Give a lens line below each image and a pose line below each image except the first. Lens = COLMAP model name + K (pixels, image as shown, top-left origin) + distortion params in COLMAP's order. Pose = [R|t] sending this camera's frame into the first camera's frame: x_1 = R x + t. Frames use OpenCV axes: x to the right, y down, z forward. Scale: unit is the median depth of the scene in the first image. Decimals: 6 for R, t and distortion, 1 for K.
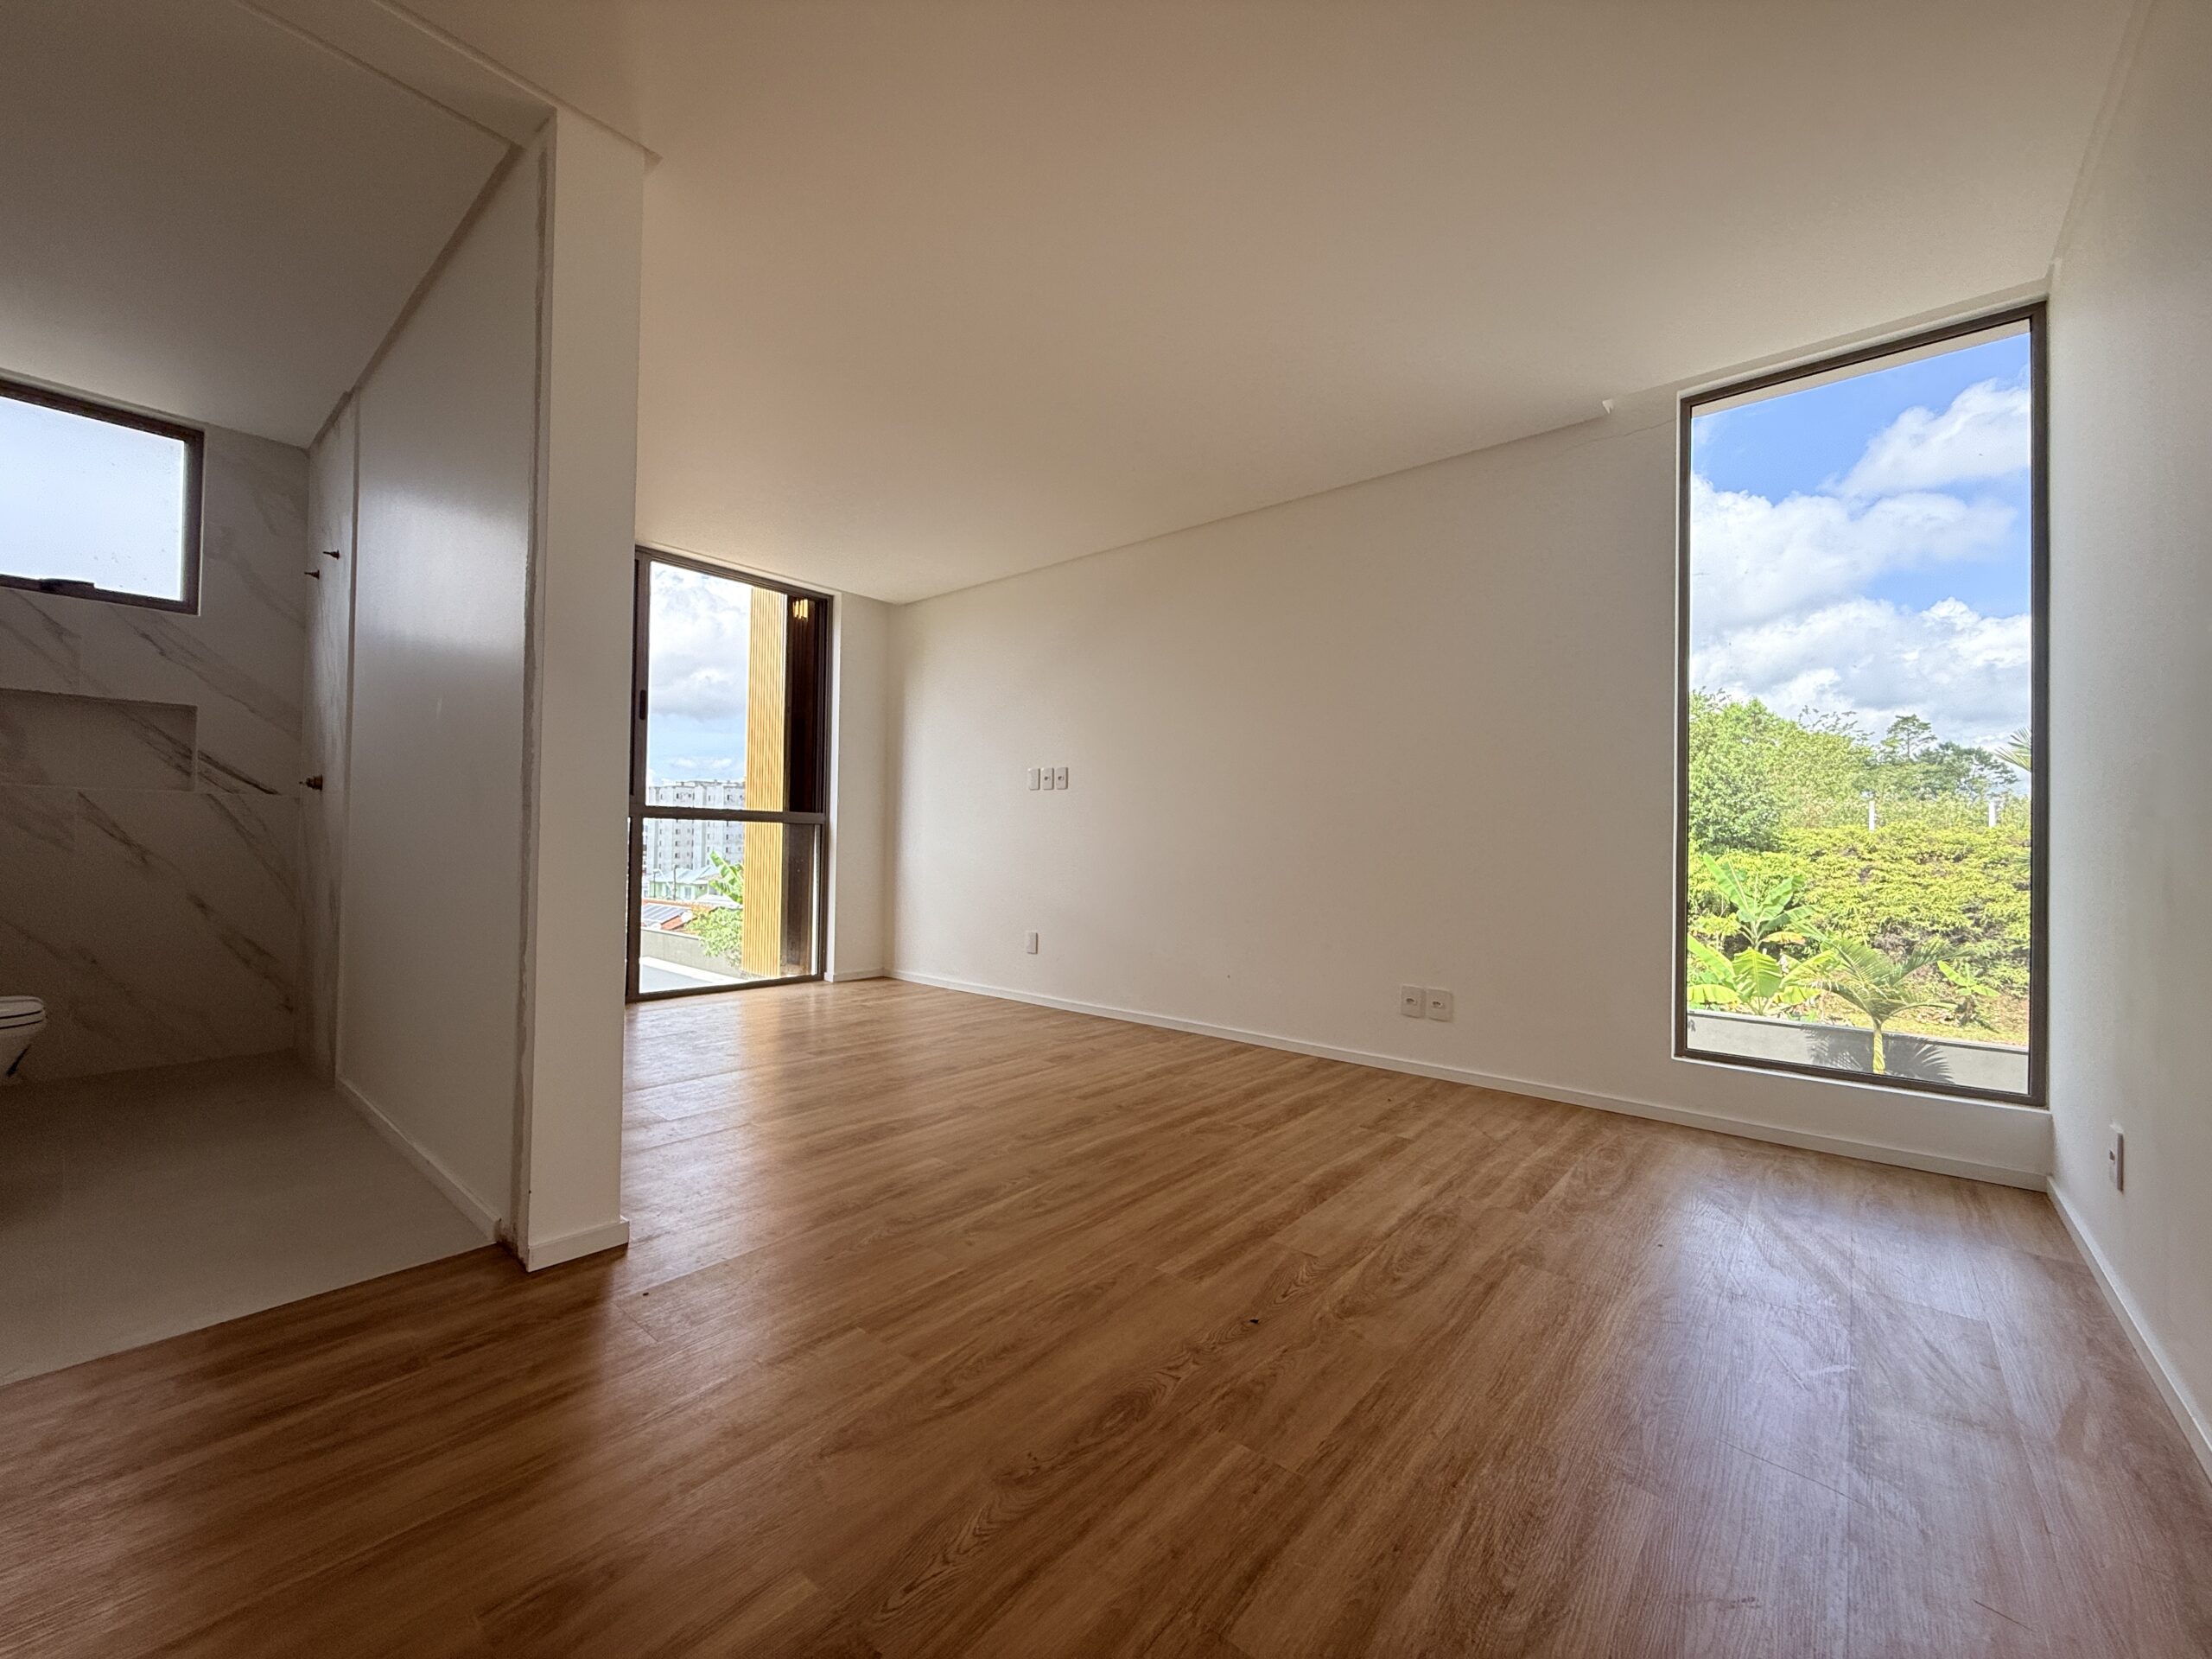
lens RADIAL K [[887.2, 0, 1099.6], [0, 887.2, 829.9], [0, 0, 1]] dist [-0.000411, 0.000236]
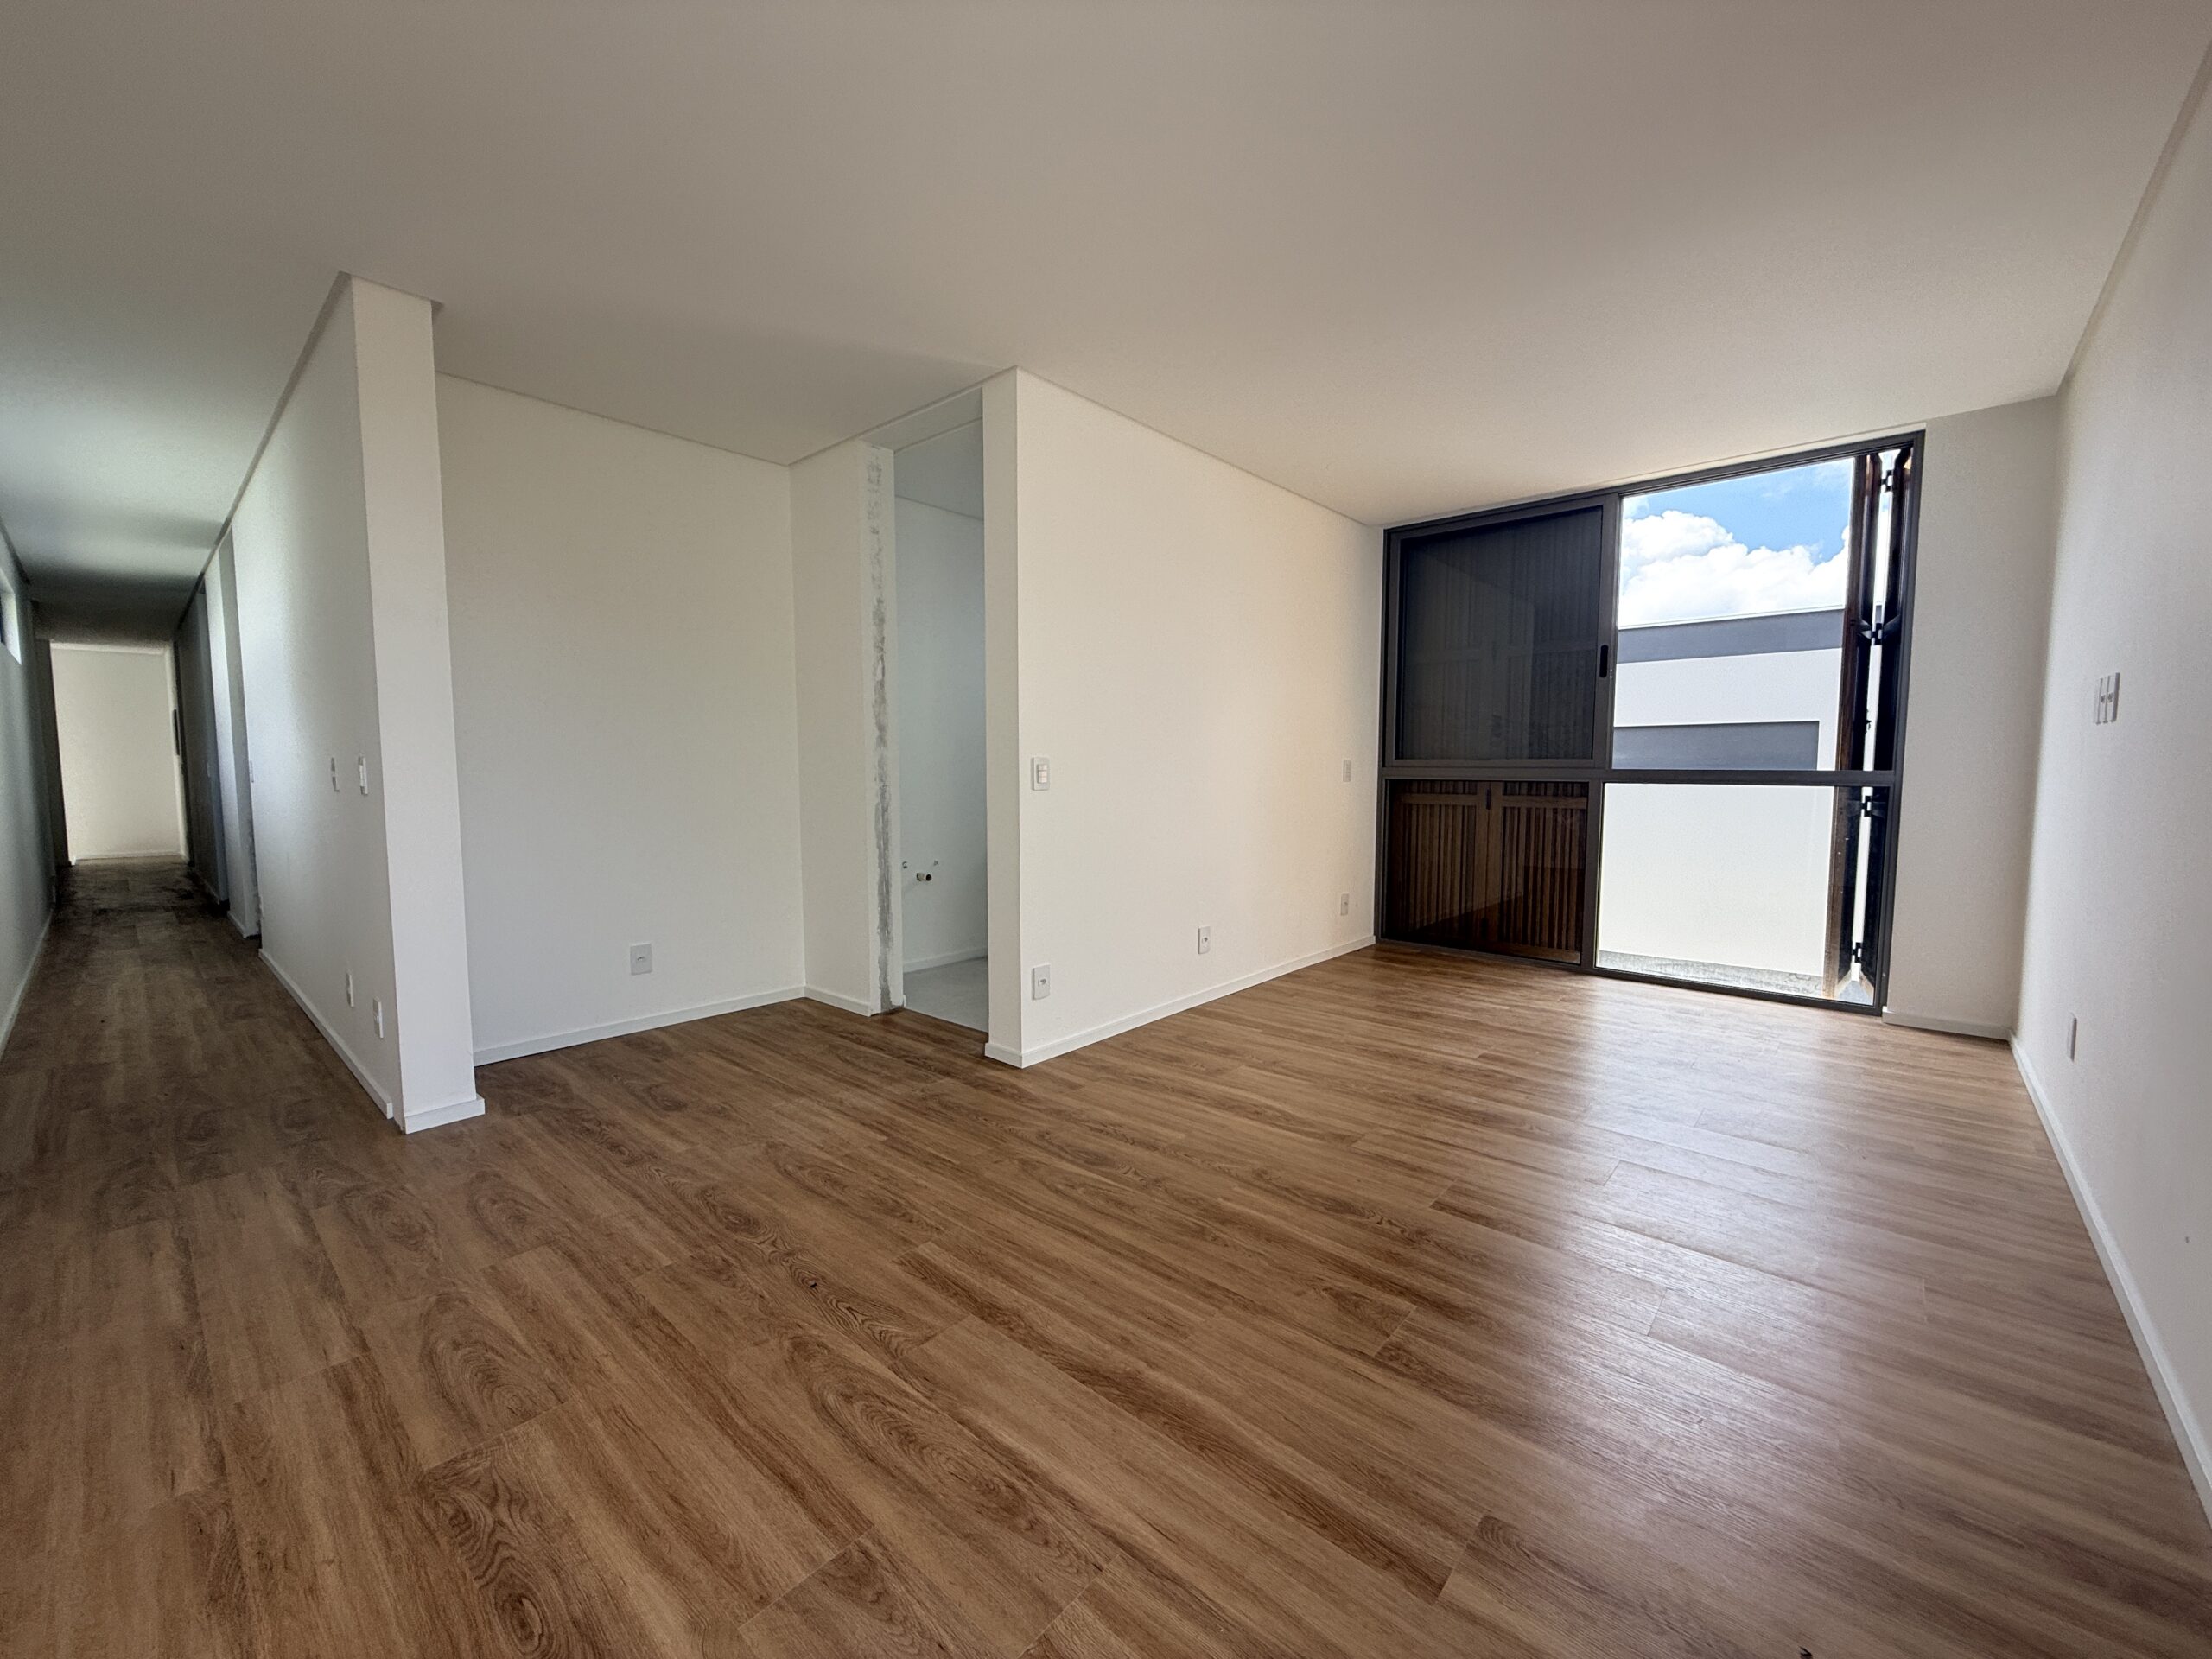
lens RADIAL K [[887.2, 0, 1099.6], [0, 887.2, 829.9], [0, 0, 1]] dist [-0.000411, 0.000236]
pose [[-0.025850, 0.055320, -0.998134, 0.886927], [0.014231, 0.998387, 0.054965, -0.046500], [0.999565, -0.012783, -0.026596, 1.001646]]
